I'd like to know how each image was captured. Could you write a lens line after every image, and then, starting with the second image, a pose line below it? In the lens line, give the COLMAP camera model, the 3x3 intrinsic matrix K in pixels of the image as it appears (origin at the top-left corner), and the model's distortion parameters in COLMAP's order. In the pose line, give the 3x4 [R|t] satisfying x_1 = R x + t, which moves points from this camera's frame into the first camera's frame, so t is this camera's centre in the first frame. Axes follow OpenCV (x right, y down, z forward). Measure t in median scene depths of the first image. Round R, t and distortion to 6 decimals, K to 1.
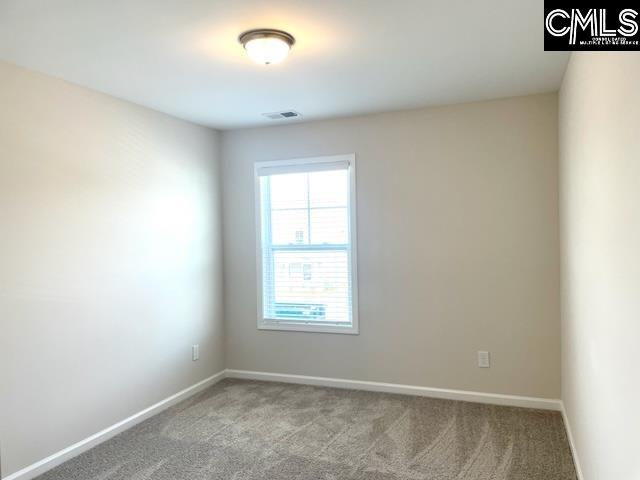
lens RADIAL K [[485.2, 0, 320.6], [0, 485.2, 241.0], [0, 0, 1]] dist [0.005844, -0.001531]
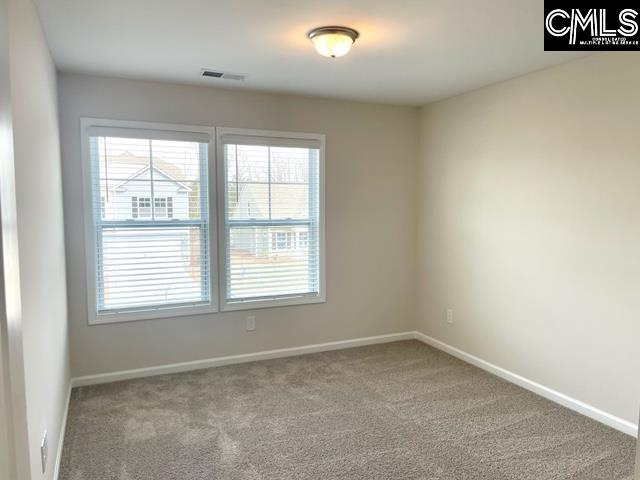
lens RADIAL K [[485.2, 0, 319.9], [0, 485.2, 243.2], [0, 0, 1]] dist [0.005844, -0.001531]
pose [[0.695957, -0.036216, 0.717170, -0.663354], [0.001010, 0.998776, 0.049456, 0.006491], [-0.718083, -0.033695, 0.695141, 0.234754]]
